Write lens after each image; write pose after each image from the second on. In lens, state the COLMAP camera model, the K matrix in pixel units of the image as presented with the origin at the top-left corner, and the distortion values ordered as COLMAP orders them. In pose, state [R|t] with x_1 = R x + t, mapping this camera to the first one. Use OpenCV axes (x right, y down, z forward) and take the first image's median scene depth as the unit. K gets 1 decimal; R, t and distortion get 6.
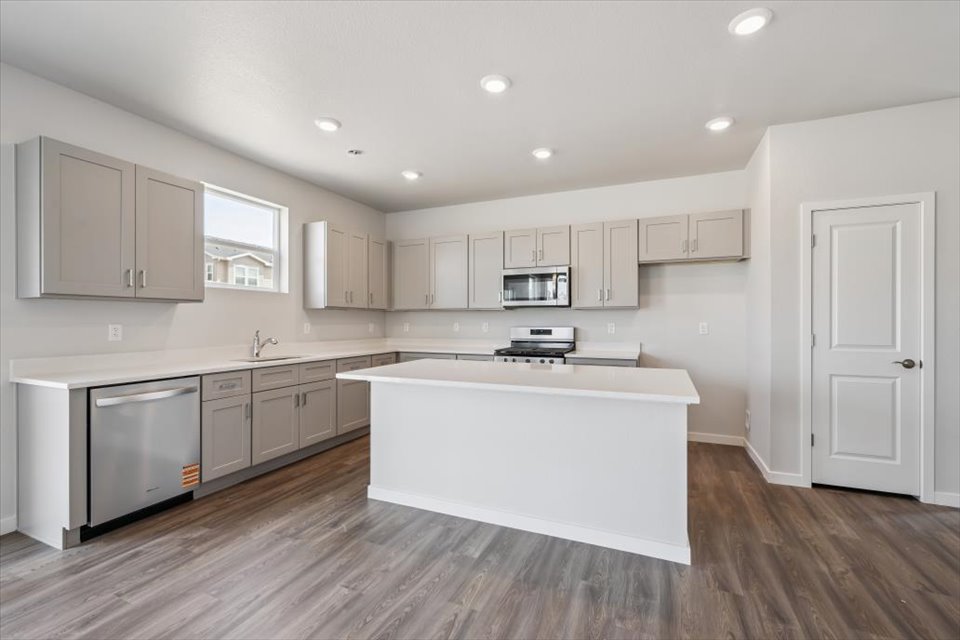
lens RADIAL K [[412.6, 0, 481.9], [0, 412.6, 319.5], [0, 0, 1]] dist [-0.000762, -0.000040]
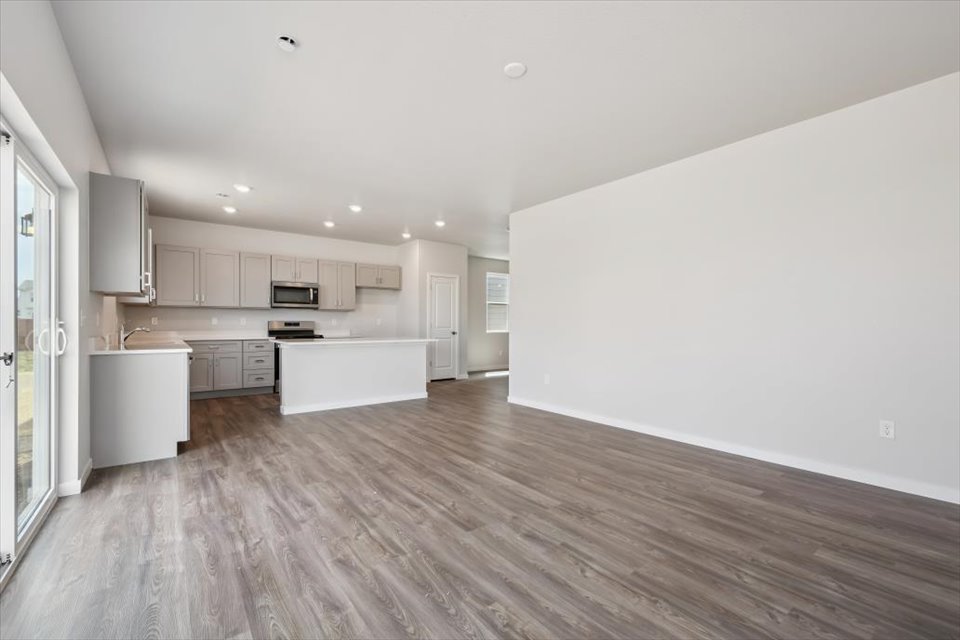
lens RADIAL K [[417.7, 0, 481.8], [0, 417.7, 324.7], [0, 0, 1]] dist [-0.000530, -0.000039]
pose [[0.487727, -0.000049, 0.872996, -1.146513], [-0.006025, 0.999976, 0.003423, 0.029424], [-0.872975, -0.006929, 0.487715, -0.487248]]
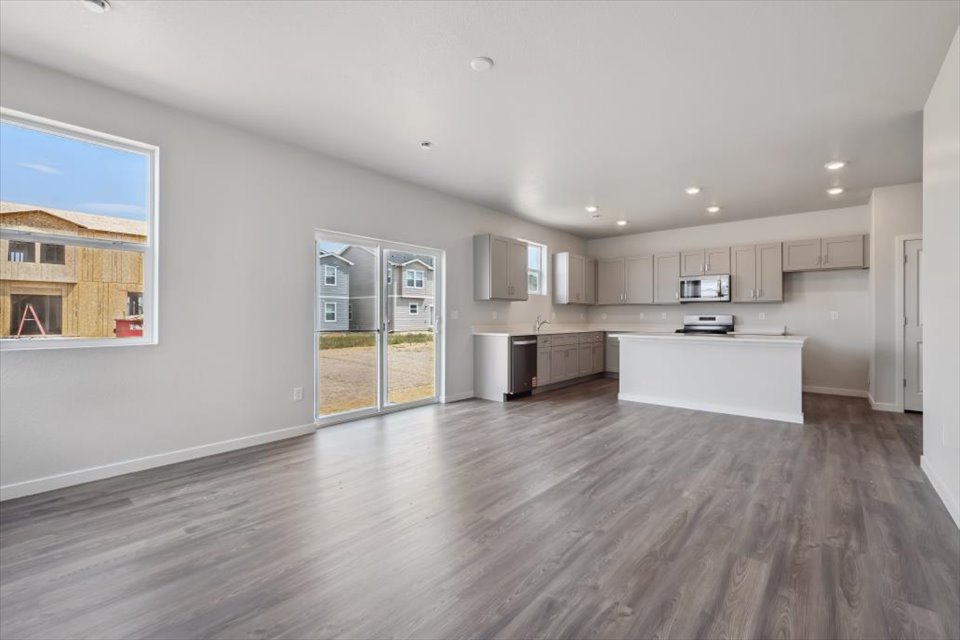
lens RADIAL K [[412.6, 0, 481.9], [0, 412.6, 319.5], [0, 0, 1]] dist [-0.000762, -0.000040]
pose [[0.955405, 0.003637, -0.295278, -0.256285], [-0.000766, 0.999951, 0.009837, 0.025650], [0.295299, -0.009172, 0.955361, -0.874036]]
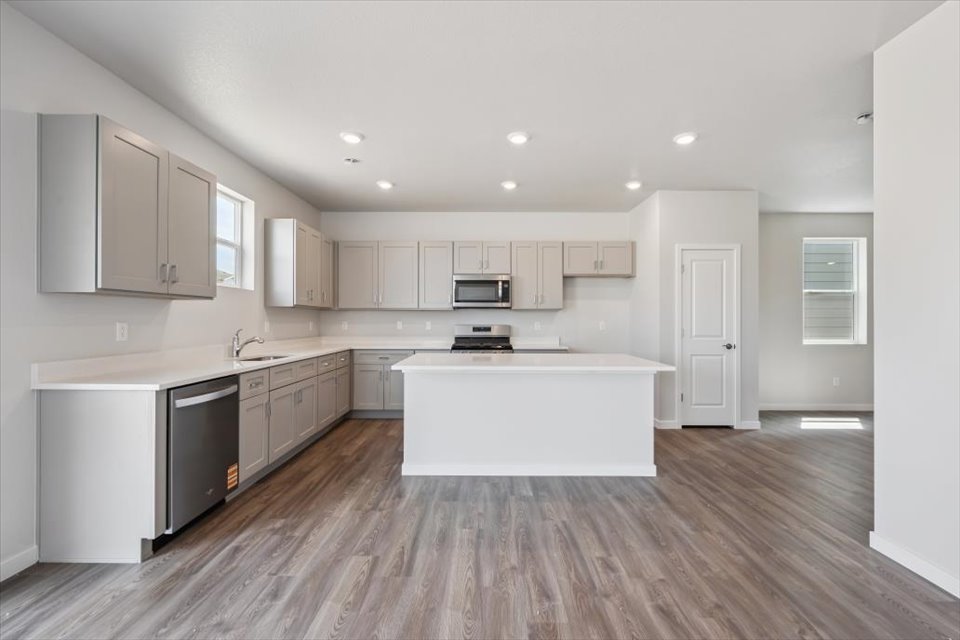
lens RADIAL K [[409.0, 0, 481.8], [0, 409.0, 317.5], [0, 0, 1]] dist [-0.001627, -0.000109]
pose [[0.920547, 0.004822, 0.390601, -0.416439], [-0.004323, 0.999988, -0.002157, -0.001142], [-0.390607, 0.000297, 0.920558, -0.100822]]
